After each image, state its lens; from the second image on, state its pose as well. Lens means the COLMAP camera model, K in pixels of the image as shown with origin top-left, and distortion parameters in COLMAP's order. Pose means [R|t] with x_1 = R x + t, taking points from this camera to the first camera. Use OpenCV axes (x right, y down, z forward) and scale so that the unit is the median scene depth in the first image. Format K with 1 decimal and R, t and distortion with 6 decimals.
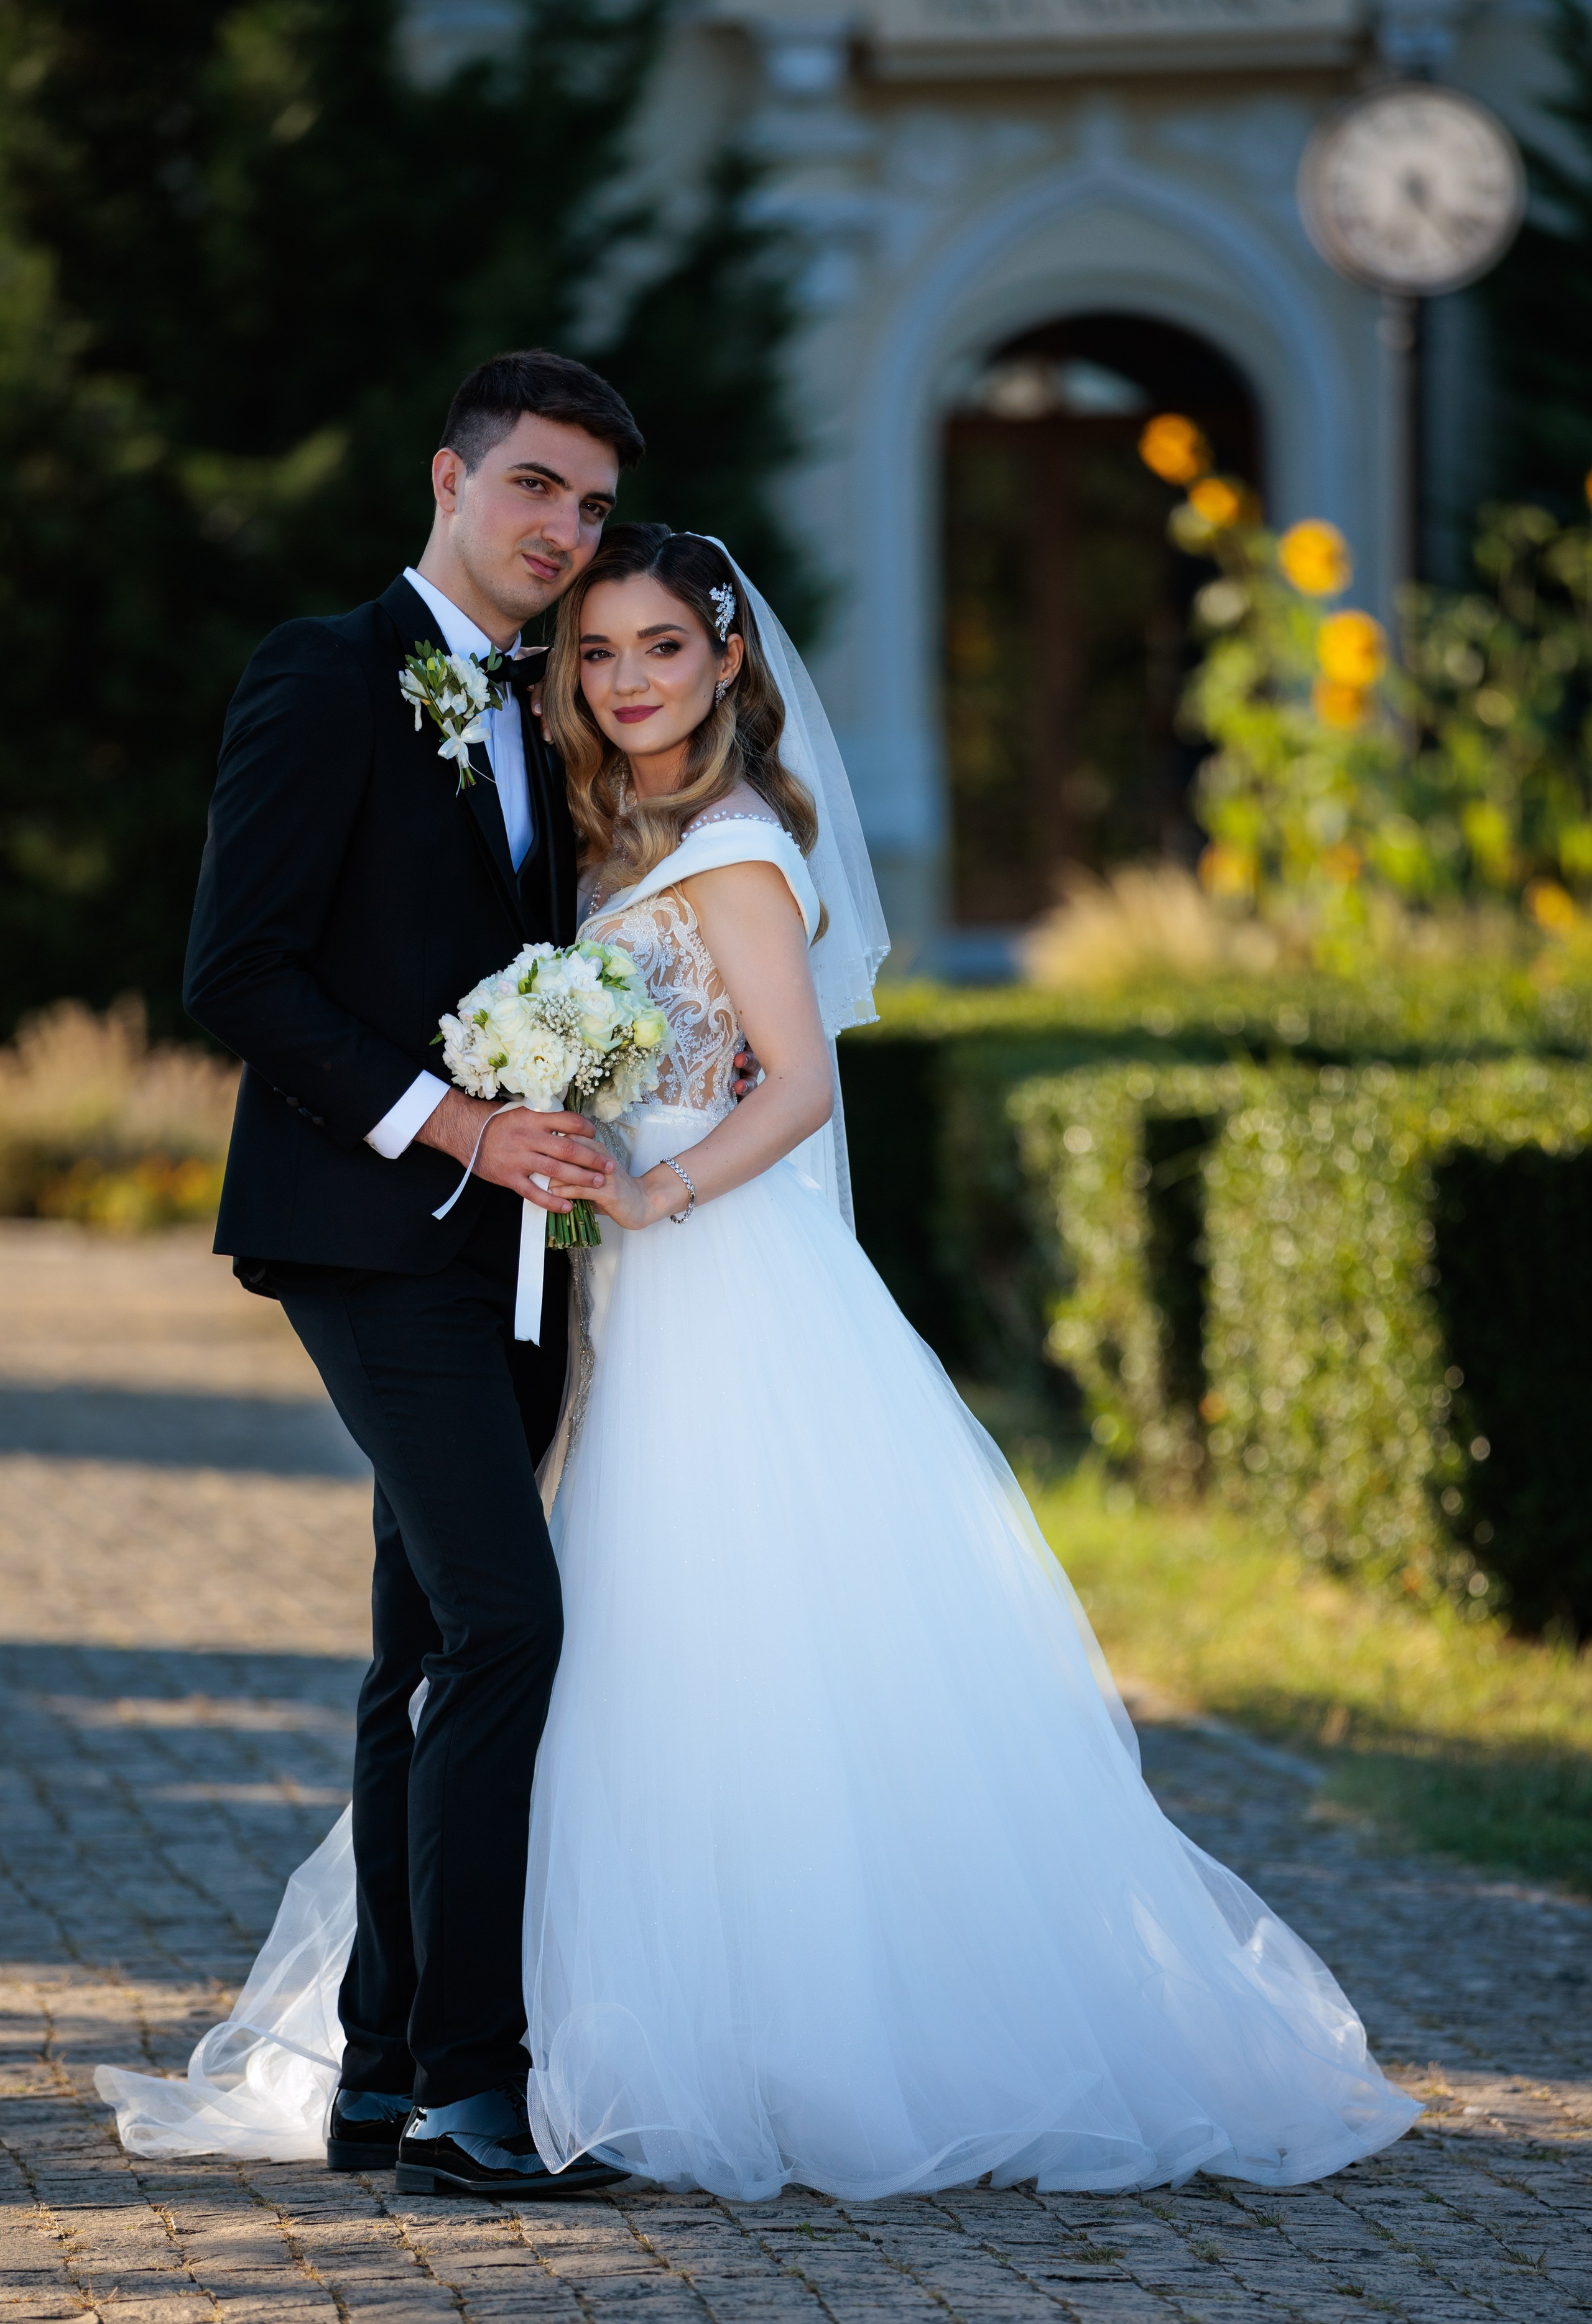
lens RADIAL K [[7475.6, 0, 796.0], [0, 7475.6, 1162.0], [0, 0, 1]] dist [0.132897, 3.345791]
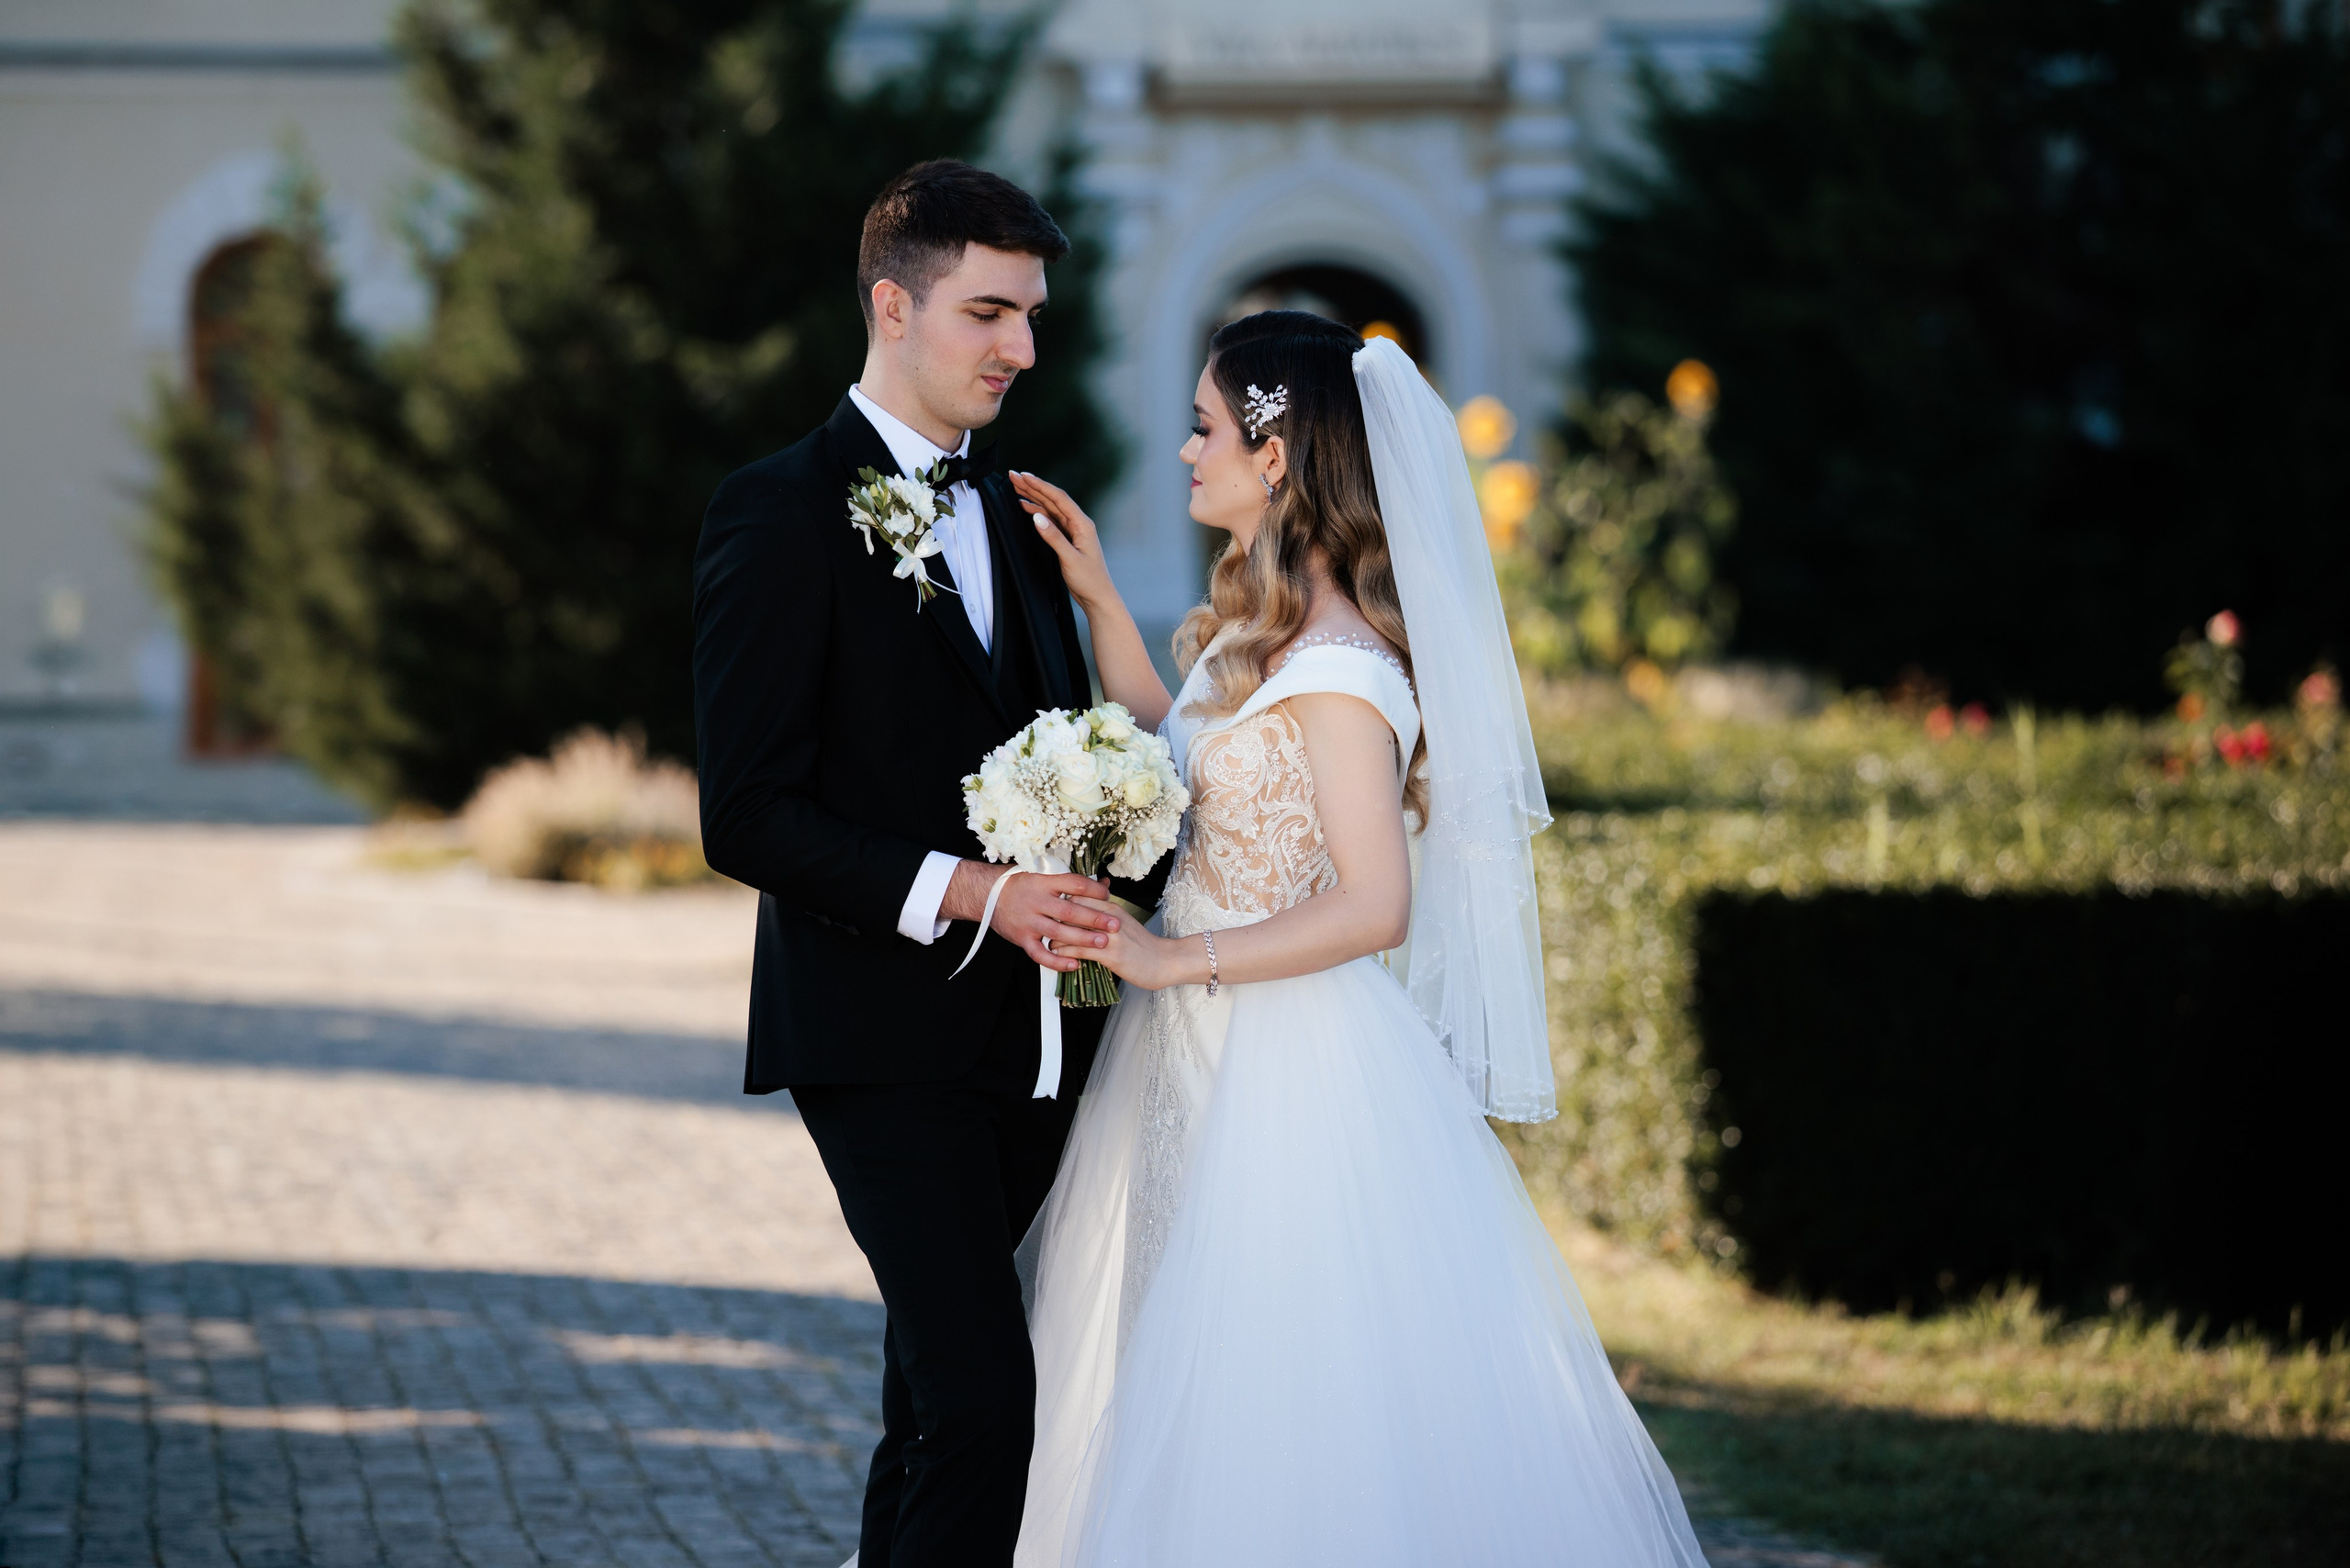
lens RADIAL K [[8717.5, 0, 1175.0], [0, 8717.5, 784.0], [0, 0, 1]] dist [0.115623, -0.340135]
pose [[0.999340, 0.020328, -0.030106, 0.043326], [-0.021122, 0.999431, -0.026300, 0.020596], [0.029554, 0.026919, 0.999201, -0.439999]]
